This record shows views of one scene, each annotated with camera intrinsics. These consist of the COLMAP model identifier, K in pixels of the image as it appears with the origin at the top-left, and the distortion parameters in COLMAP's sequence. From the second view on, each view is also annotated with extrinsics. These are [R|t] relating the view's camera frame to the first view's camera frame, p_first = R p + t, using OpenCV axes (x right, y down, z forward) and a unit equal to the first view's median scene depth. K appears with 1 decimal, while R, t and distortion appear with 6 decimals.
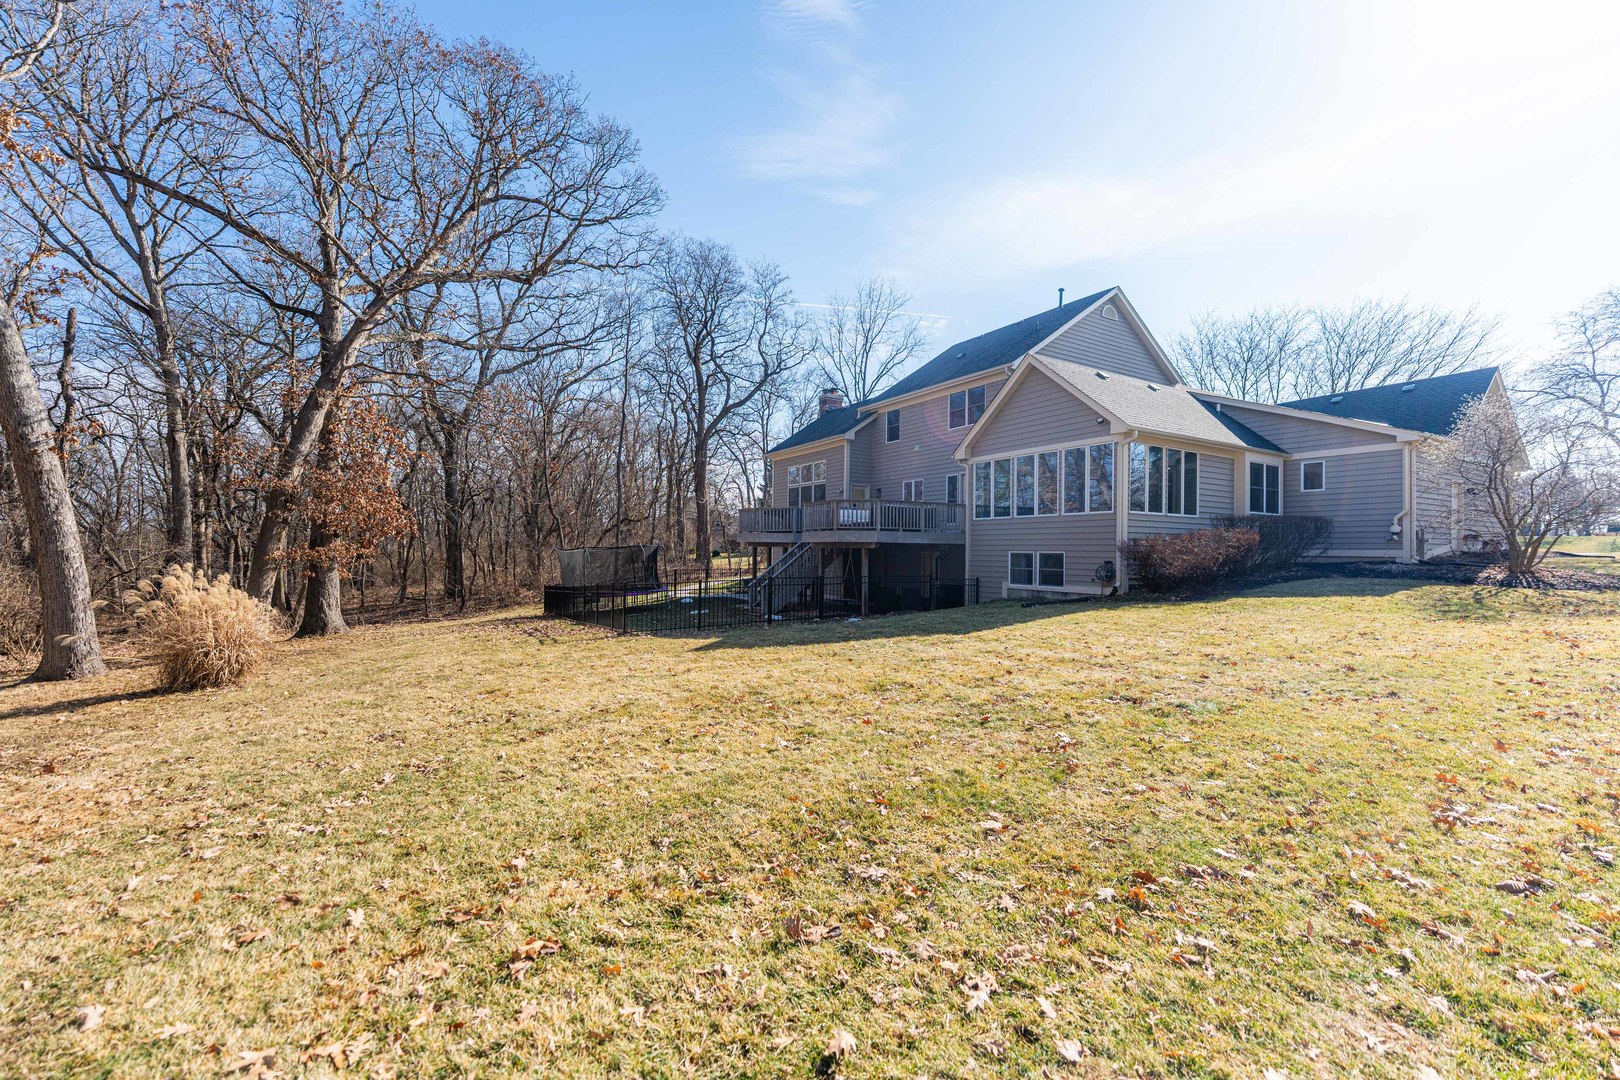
lens RADIAL K [[658.6, 0, 809.5], [0, 658.6, 543.8], [0, 0, 1]] dist [0.001370, -0.000012]
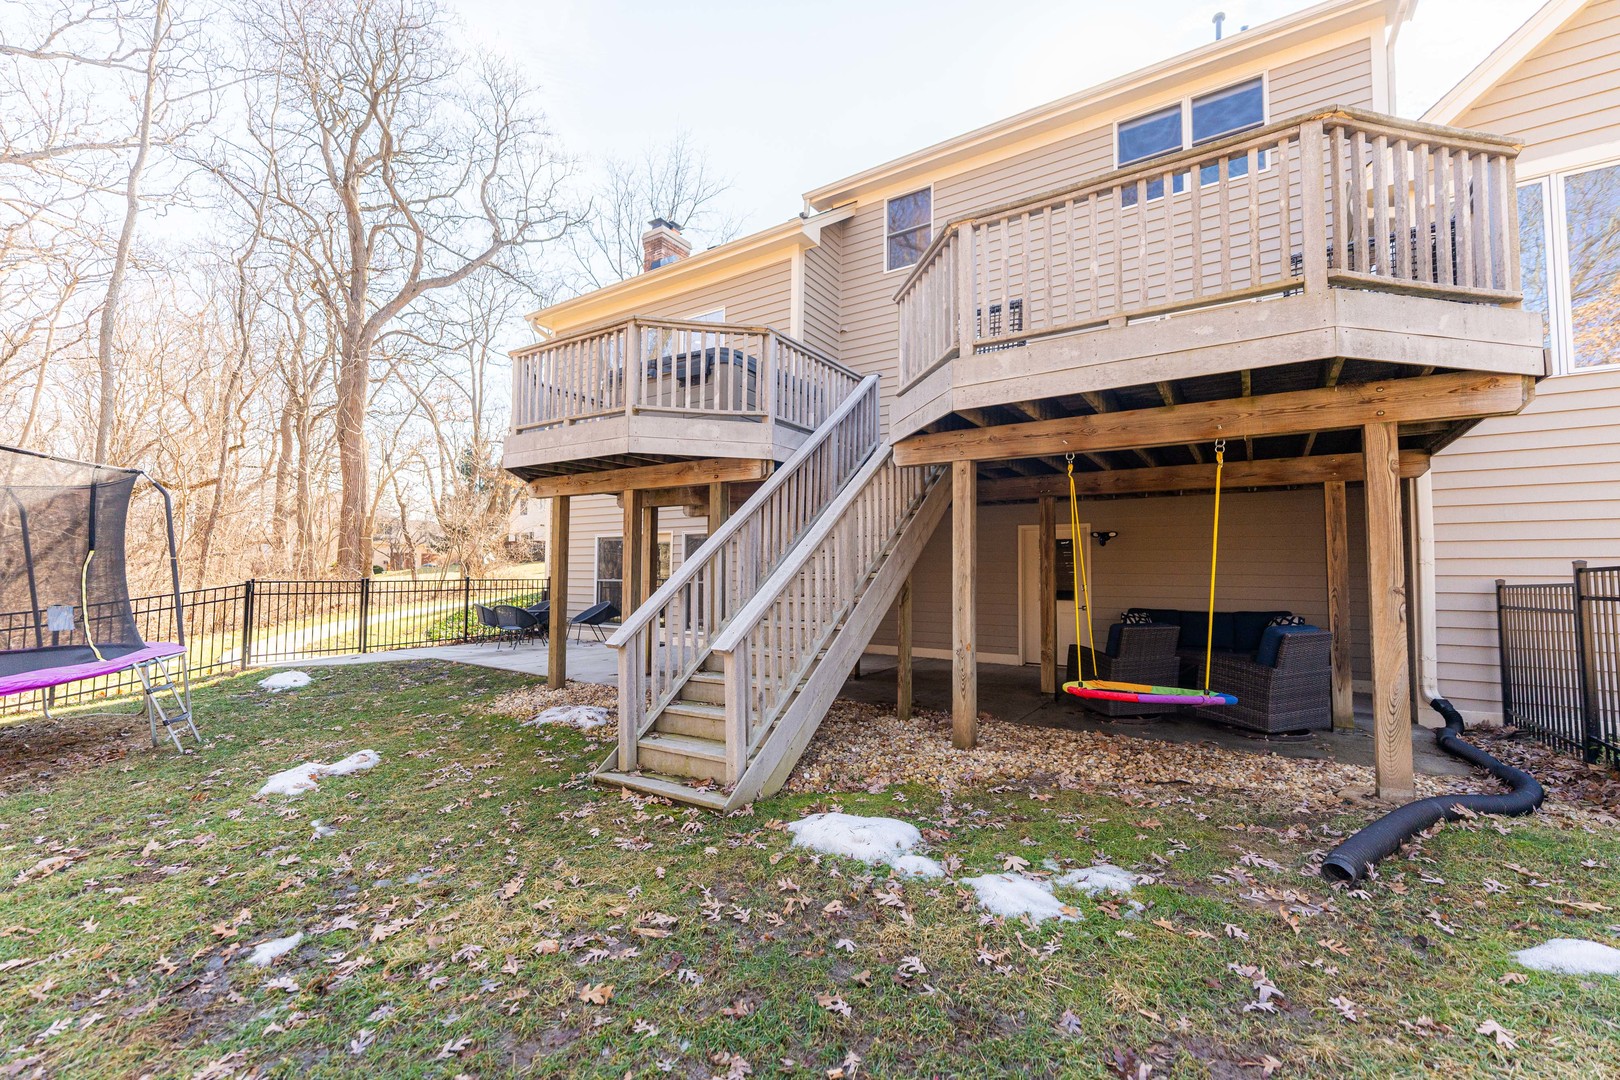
lens RADIAL K [[658.6, 0, 809.0], [0, 658.6, 550.3], [0, 0, 1]] dist [0.001370, -0.000012]
pose [[0.901813, 0.019396, 0.431692, -0.061104], [-0.007958, 0.999568, -0.028287, 0.022610], [-0.432054, 0.022074, 0.901578, 0.366215]]
